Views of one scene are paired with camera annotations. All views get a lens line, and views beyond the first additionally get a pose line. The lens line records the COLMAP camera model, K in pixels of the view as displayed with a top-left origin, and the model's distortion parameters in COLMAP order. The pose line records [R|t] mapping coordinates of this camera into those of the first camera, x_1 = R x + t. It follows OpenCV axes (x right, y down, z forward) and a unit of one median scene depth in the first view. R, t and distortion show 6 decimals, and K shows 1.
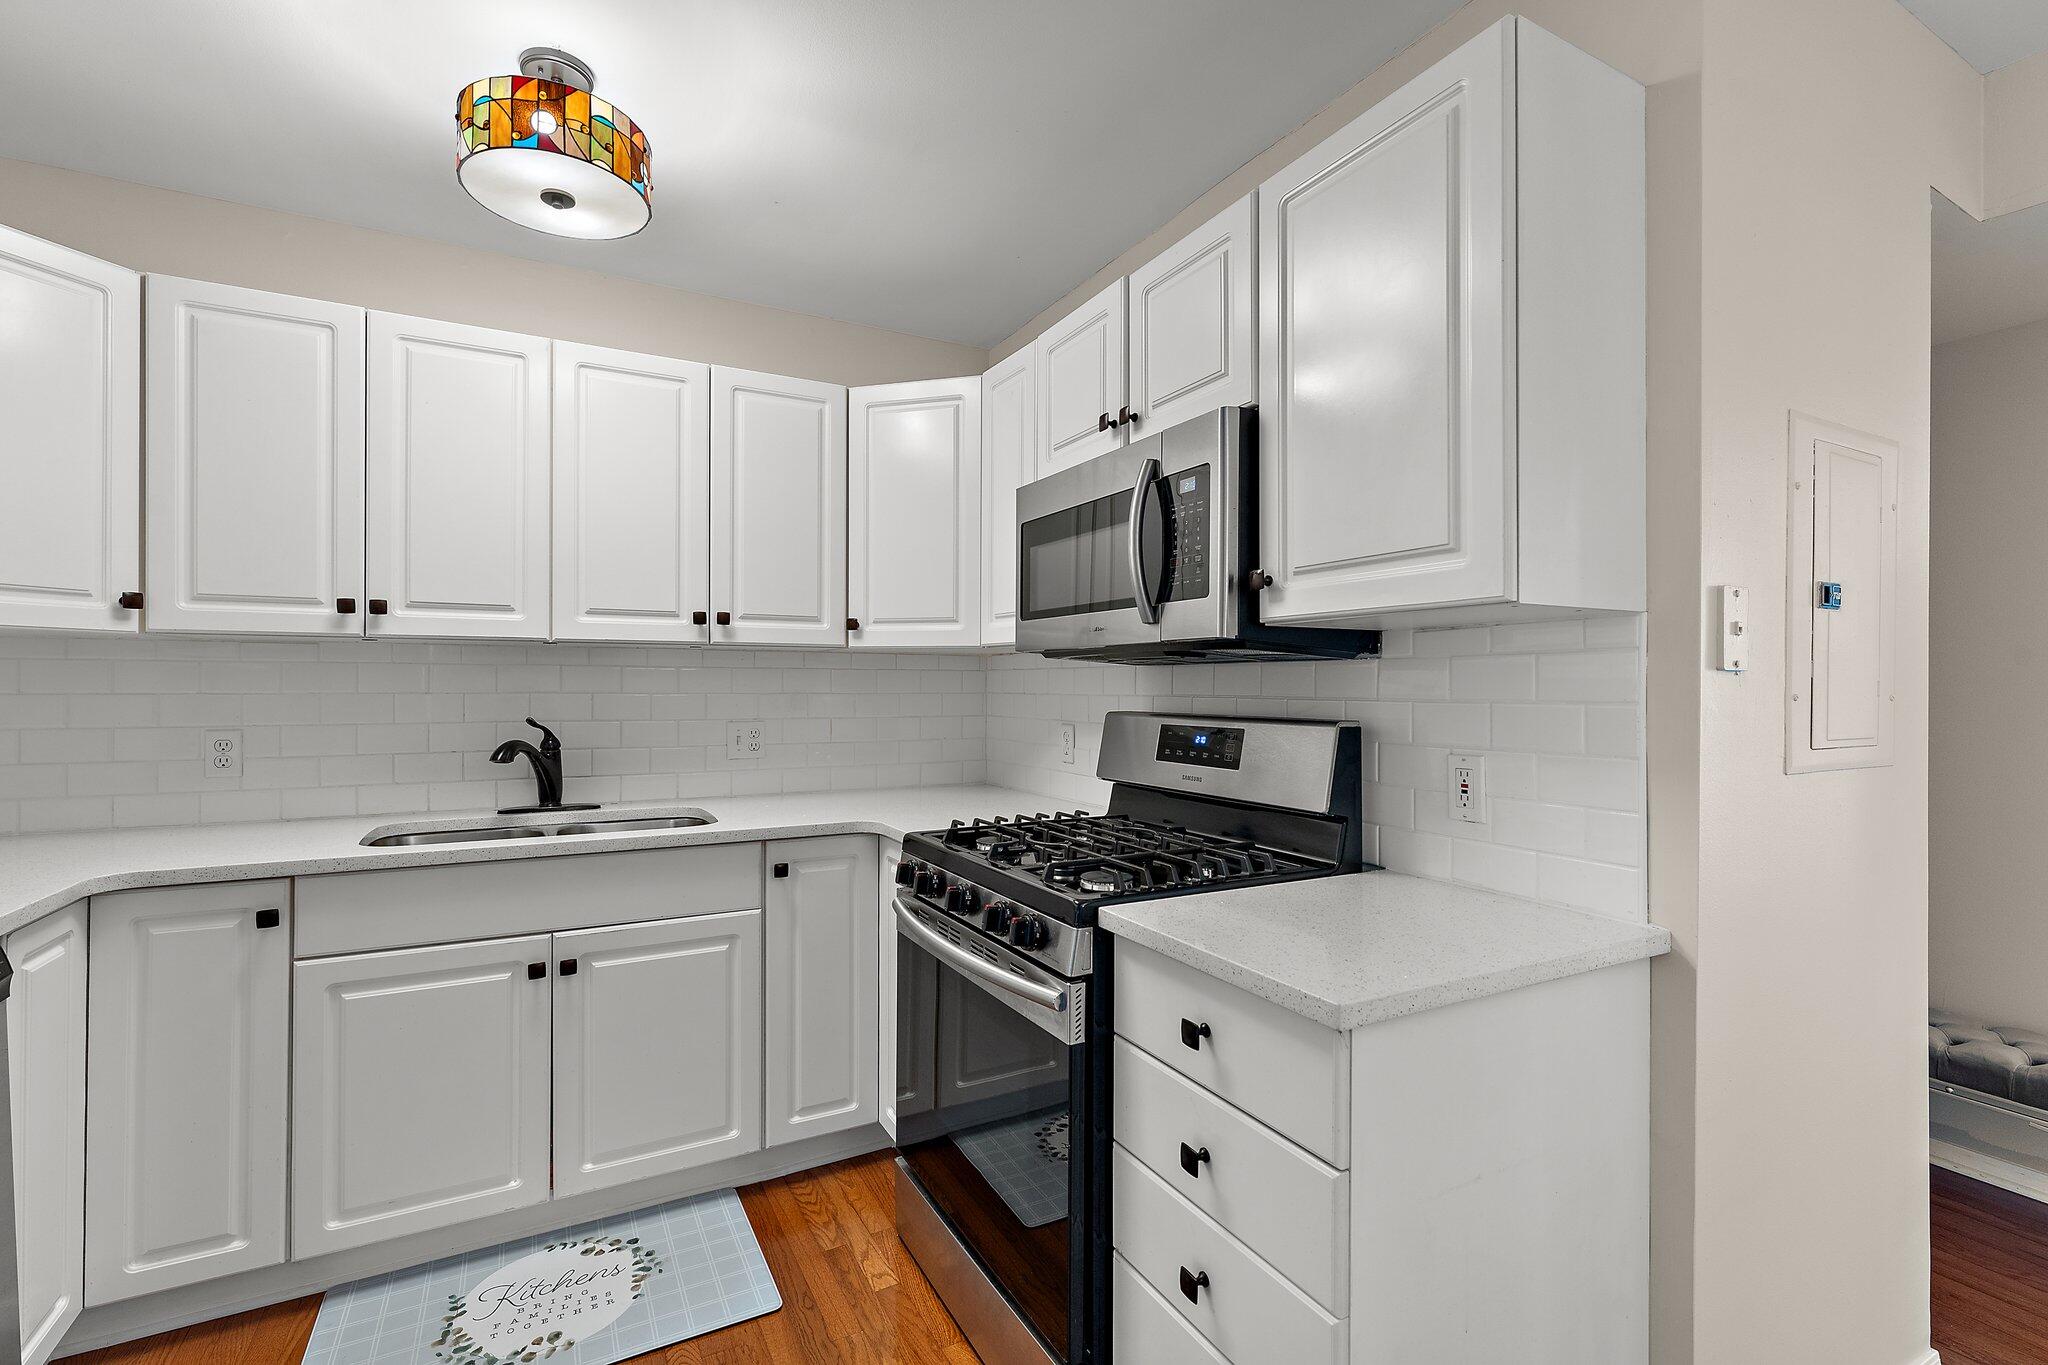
lens RADIAL K [[895.3, 0, 1014.3], [0, 895.3, 683.6], [0, 0, 1]] dist [-0.002041, -0.000562]
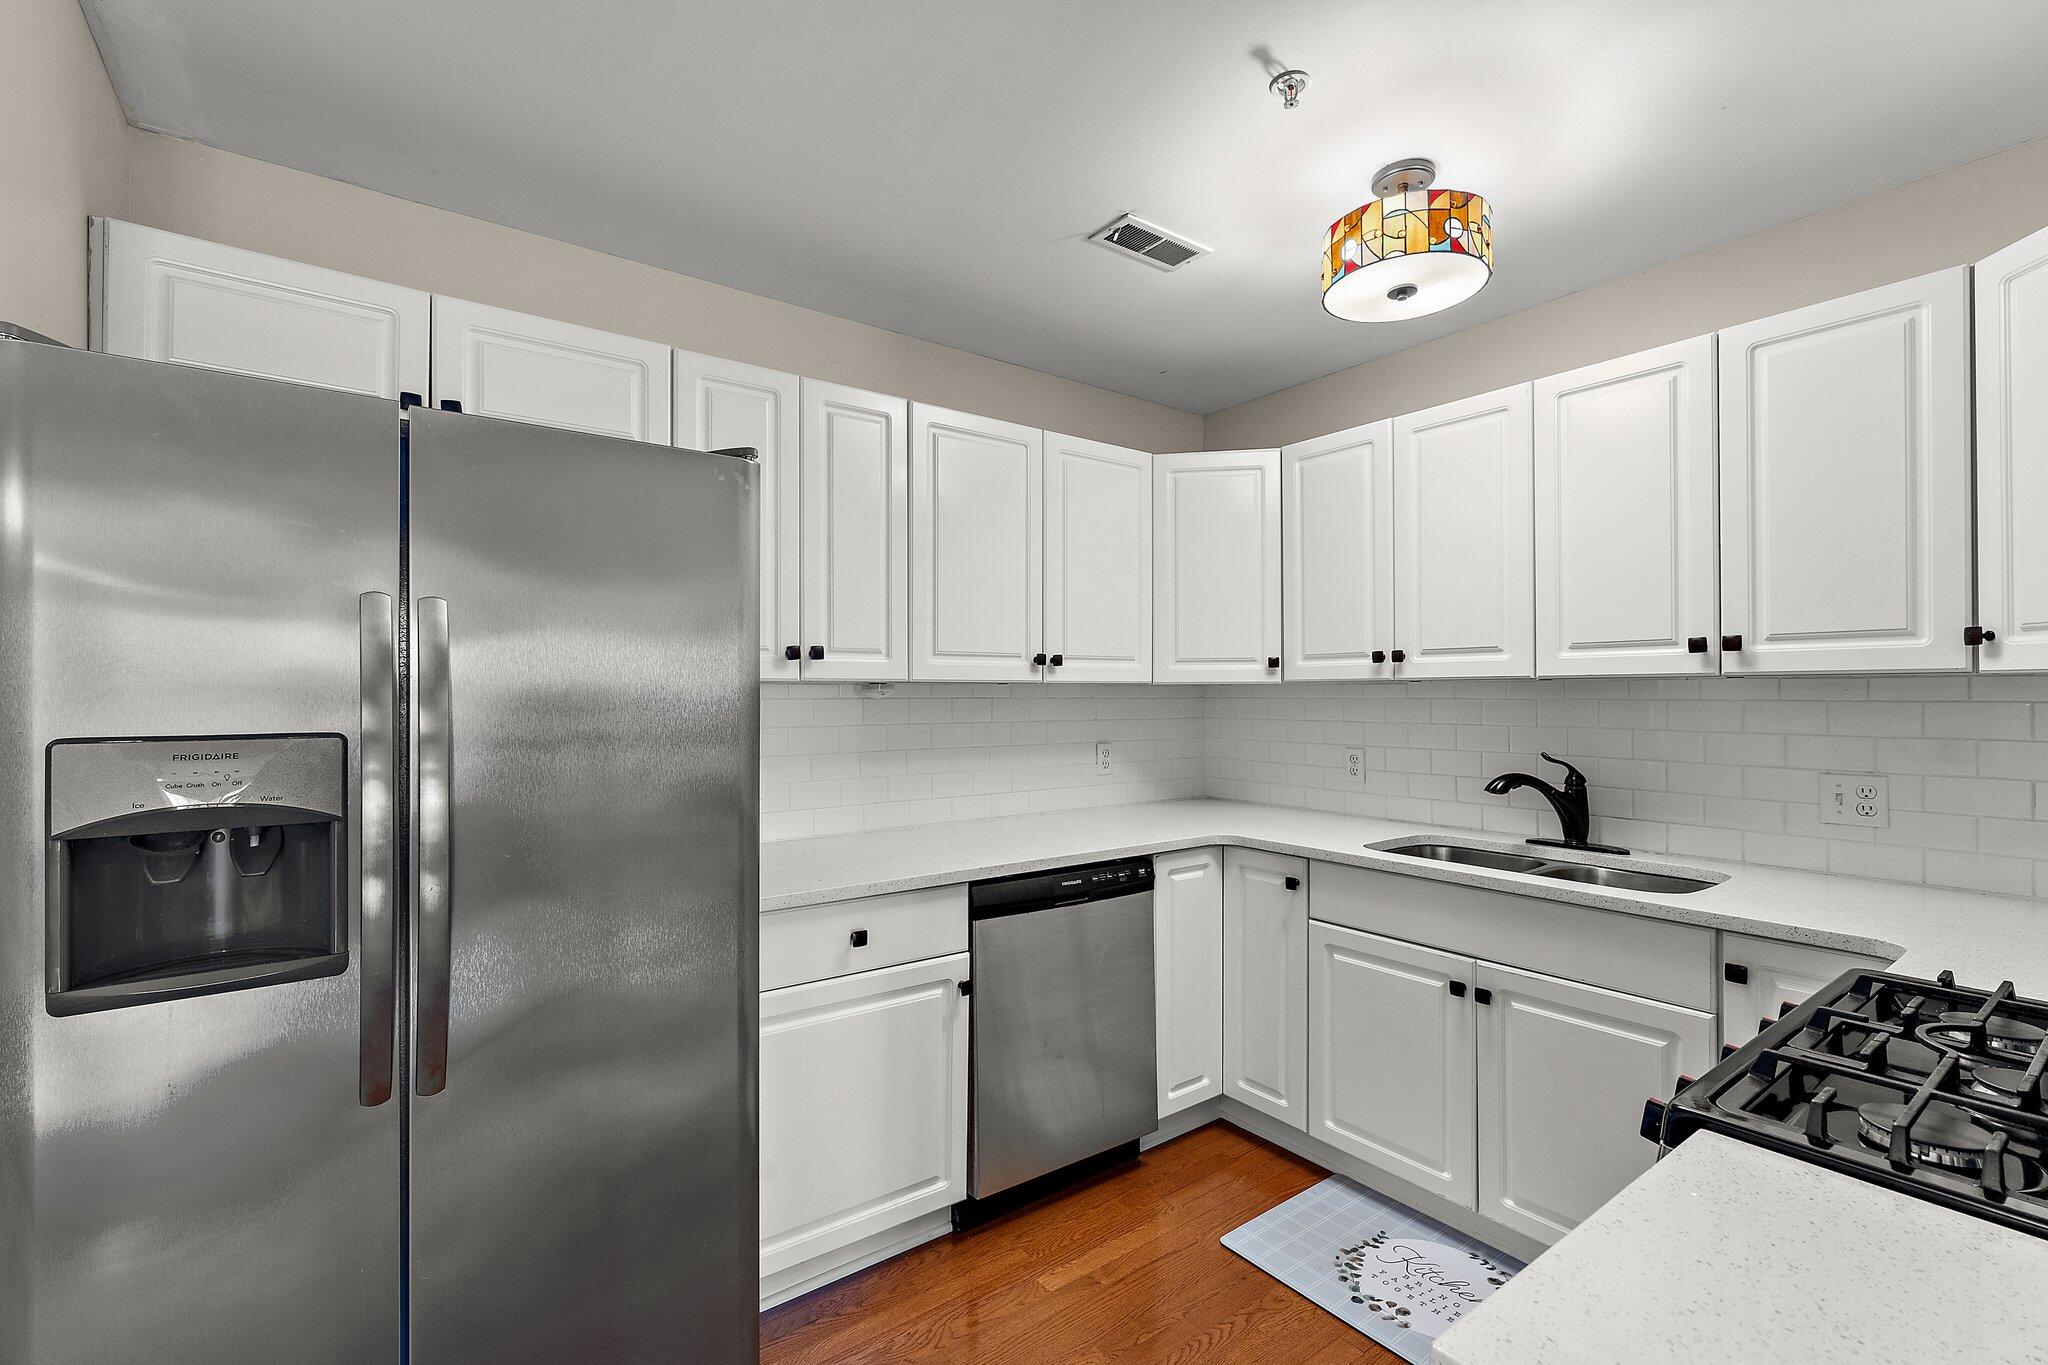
lens RADIAL K [[895.3, 0, 1032.7], [0, 895.3, 689.4], [0, 0, 1]] dist [-0.002041, -0.000562]
pose [[0.154857, -0.005677, -0.987921, 0.447911], [0.003247, 0.999981, -0.005237, -0.035955], [0.987932, -0.002397, 0.154872, 0.319608]]
